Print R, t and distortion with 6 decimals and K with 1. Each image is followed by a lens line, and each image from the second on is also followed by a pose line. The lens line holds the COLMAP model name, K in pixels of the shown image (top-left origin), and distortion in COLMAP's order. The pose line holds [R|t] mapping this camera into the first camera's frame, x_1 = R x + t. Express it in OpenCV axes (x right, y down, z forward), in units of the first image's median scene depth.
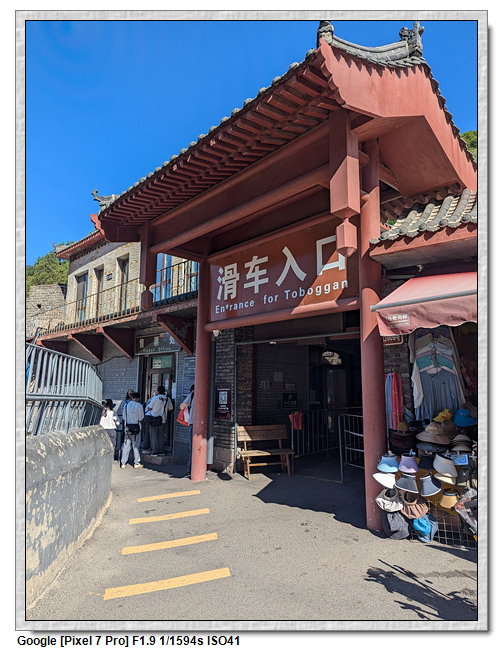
lens RADIAL K [[480.3, 0, 252.0], [0, 480.3, 294.6], [0, 0, 1]] dist [0.005612, -0.000893]
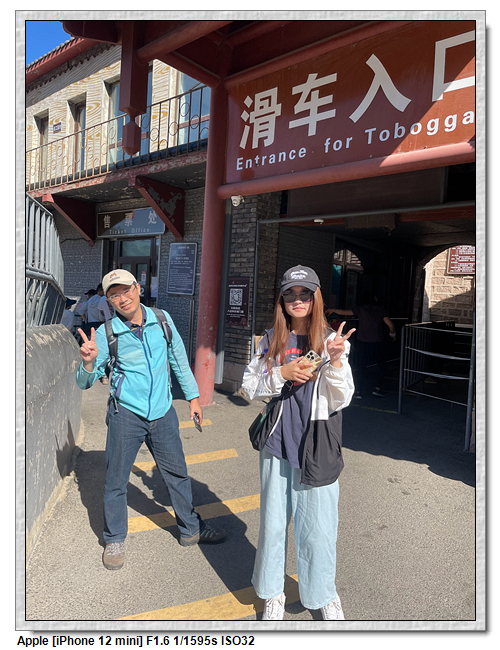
lens RADIAL K [[528.6, 0, 263.8], [0, 528.6, 326.5], [0, 0, 1]] dist [0.110093, -0.230467]
pose [[0.993921, 0.046709, 0.099699, -0.101900], [-0.069488, 0.968532, 0.238990, 0.069685], [-0.085398, -0.244465, 0.965890, 0.235614]]
